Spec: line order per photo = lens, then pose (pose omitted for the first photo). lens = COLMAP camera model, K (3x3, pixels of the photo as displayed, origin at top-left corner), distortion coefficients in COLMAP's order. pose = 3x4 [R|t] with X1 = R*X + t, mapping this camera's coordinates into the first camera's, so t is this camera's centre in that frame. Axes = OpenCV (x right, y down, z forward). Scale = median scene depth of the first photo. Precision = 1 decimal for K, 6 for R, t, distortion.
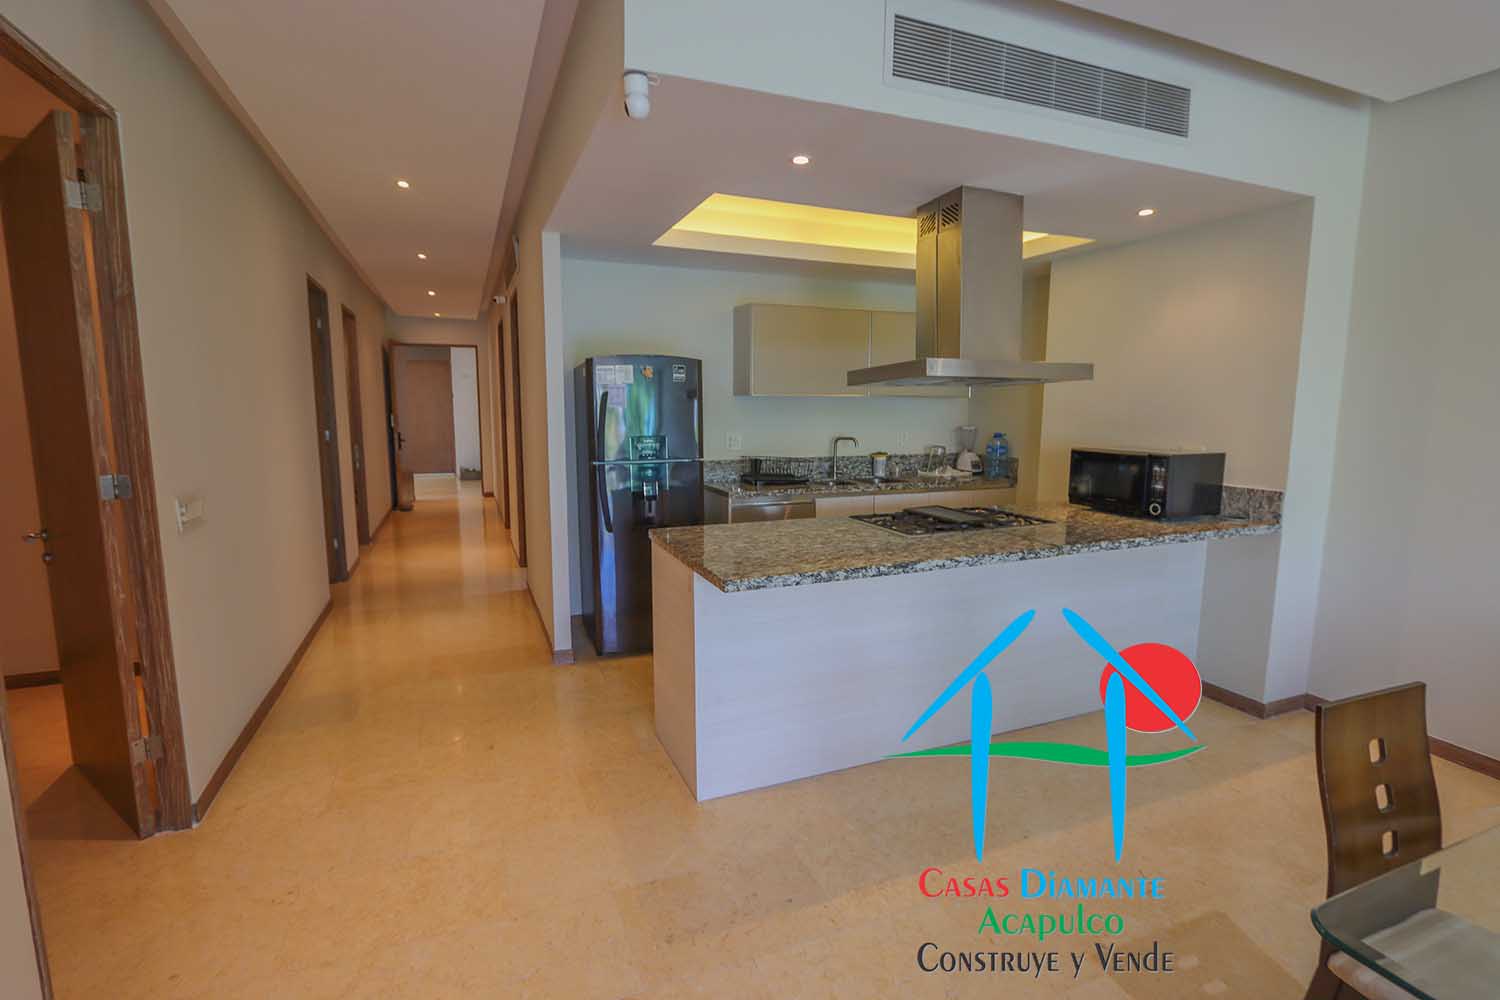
lens RADIAL K [[694.3, 0, 750.0], [0, 694.3, 500.0], [0, 0, 1]] dist [-0.016595, 0.000151]
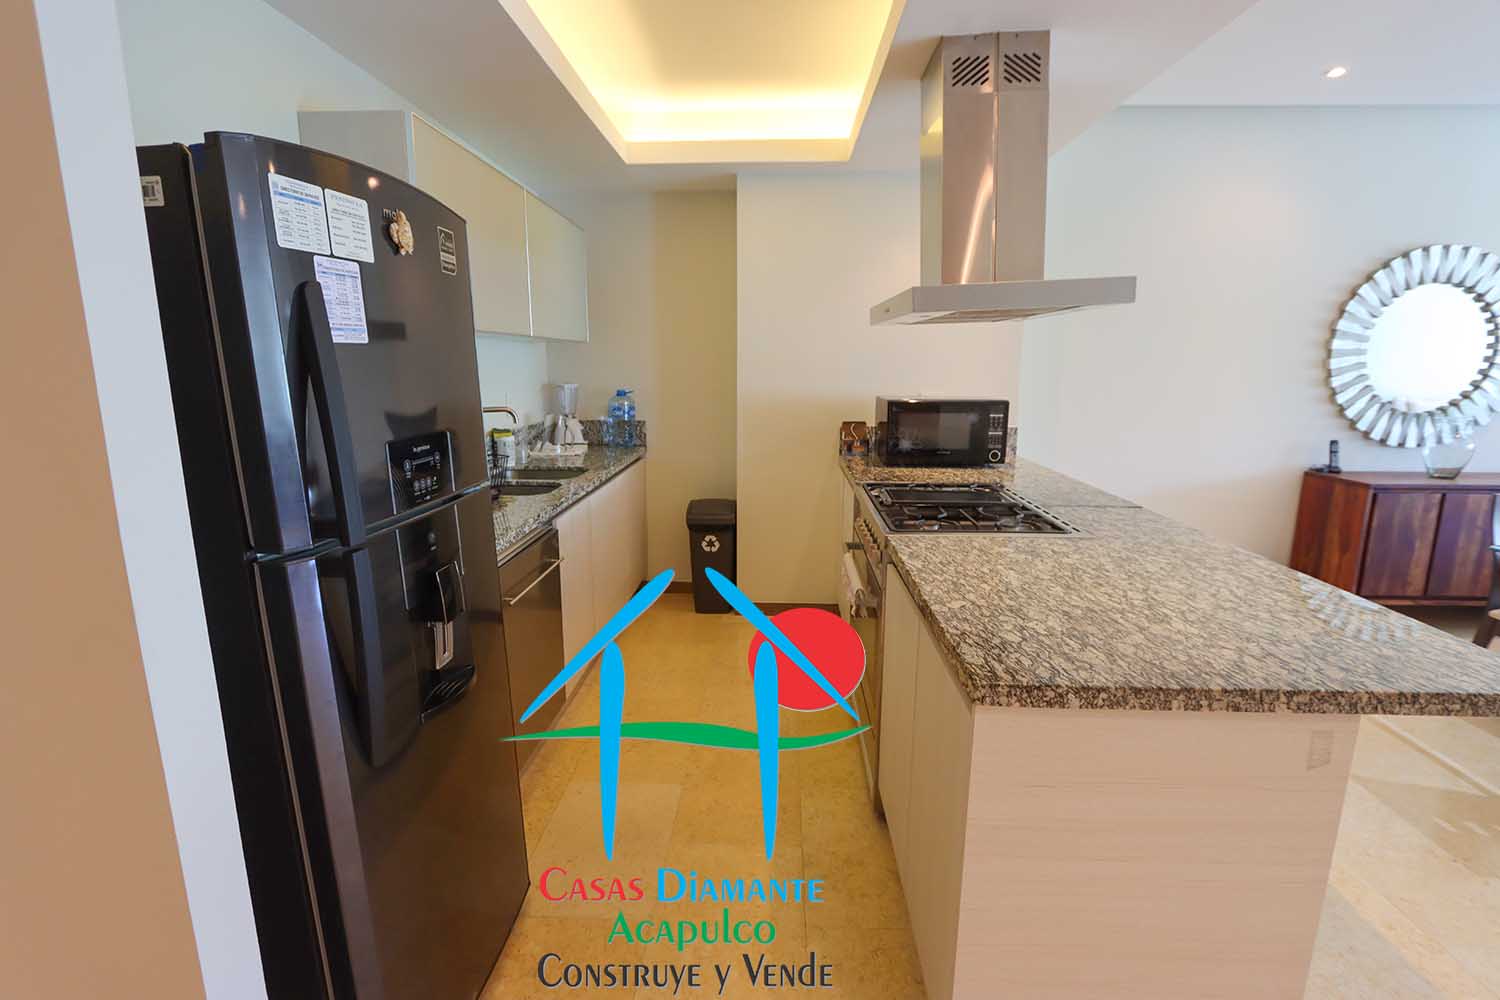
lens RADIAL K [[686.3, 0, 747.1], [0, 686.3, 497.6], [0, 0, 1]] dist [-0.016670, 0.000499]
pose [[0.423699, -0.177108, 0.888320, -0.352784], [0.124085, 0.982802, 0.136761, -0.082505], [-0.897263, 0.052282, 0.438389, 0.677779]]
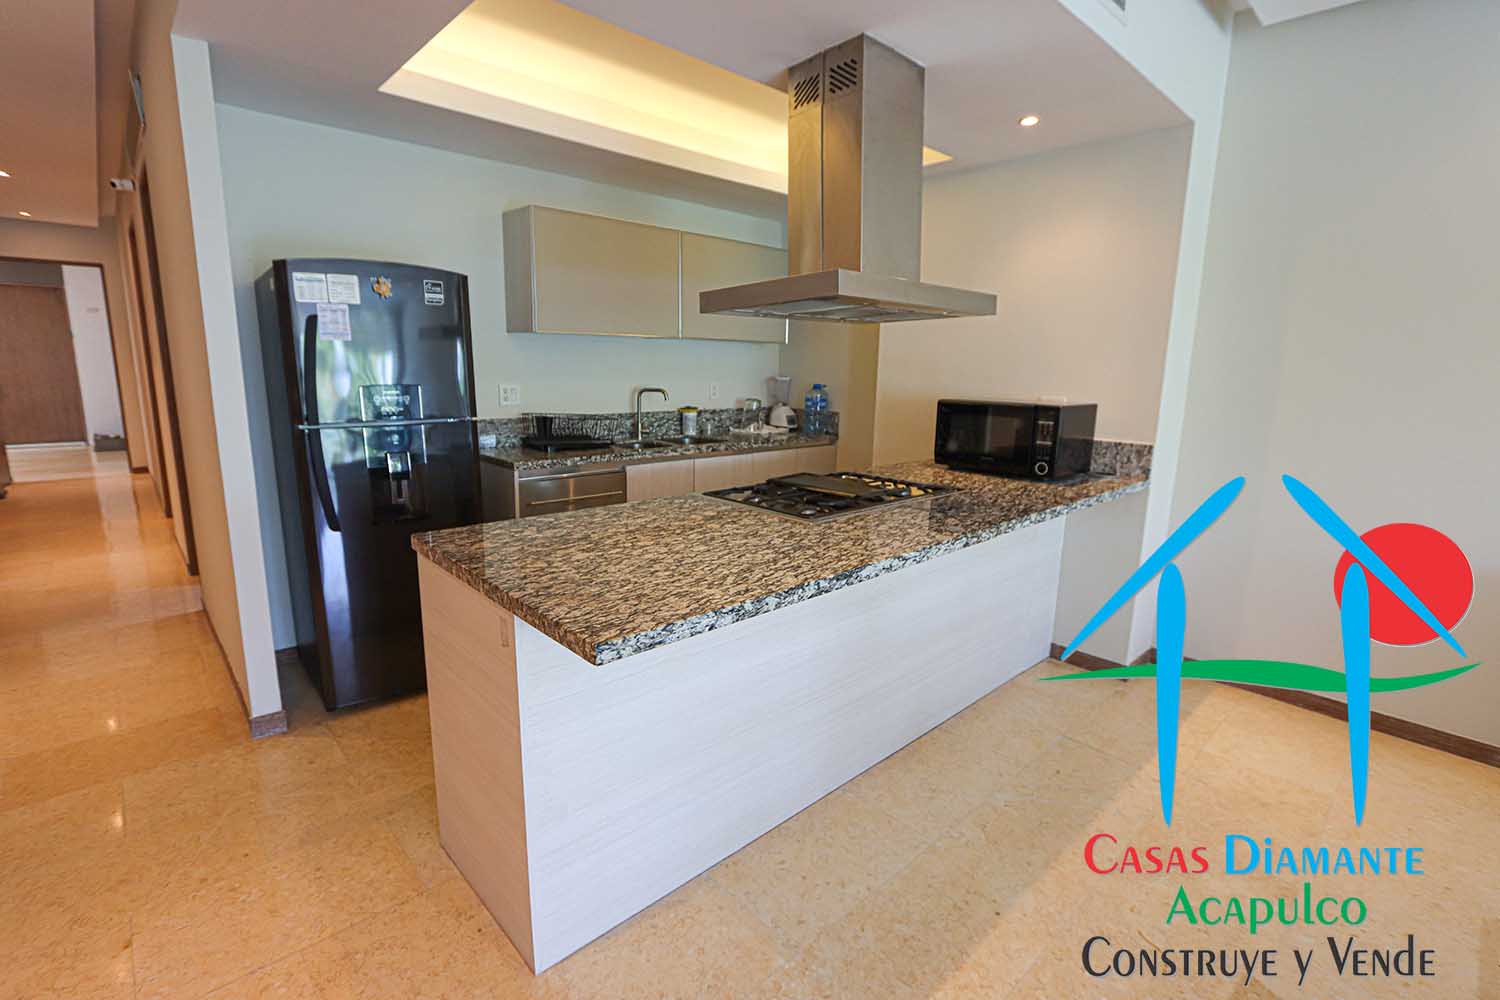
lens RADIAL K [[686.3, 0, 747.1], [0, 686.3, 497.6], [0, 0, 1]] dist [-0.016670, 0.000499]
pose [[0.936562, -0.053227, 0.346438, -0.053907], [0.031971, 0.997255, 0.066790, -0.015385], [-0.349042, -0.051477, 0.935692, 0.238434]]
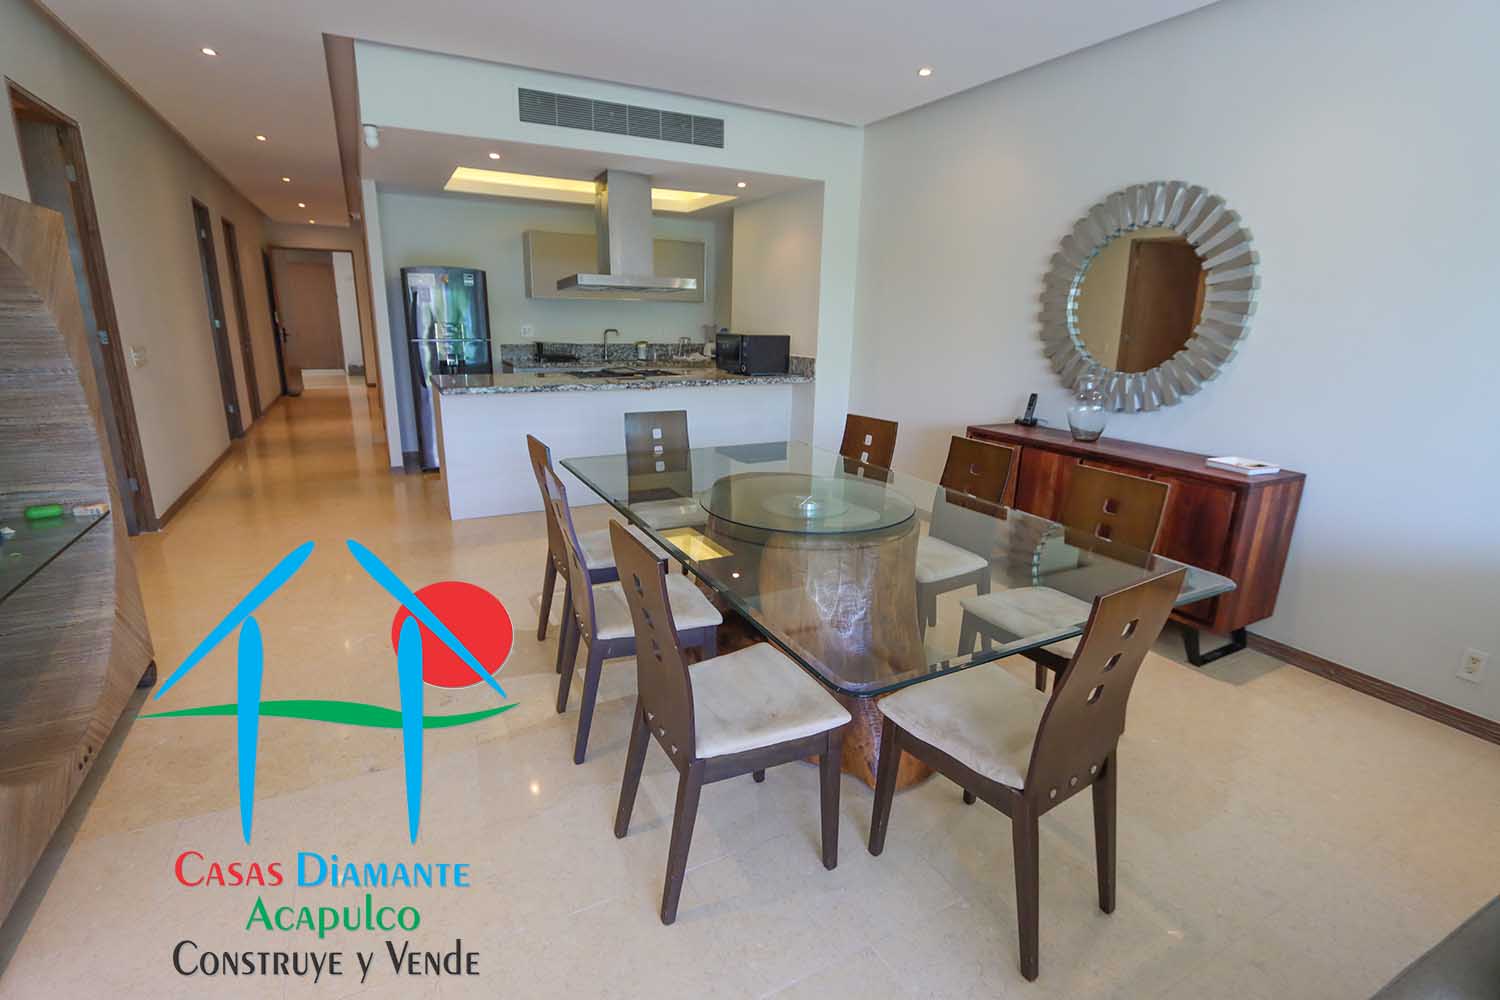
lens RADIAL K [[686.3, 0, 747.1], [0, 686.3, 497.6], [0, 0, 1]] dist [-0.016670, 0.000499]
pose [[0.994443, -0.008038, 0.104968, 0.318139], [-0.004926, 0.992436, 0.122666, 0.092431], [-0.105160, -0.122502, 0.986881, -0.535841]]
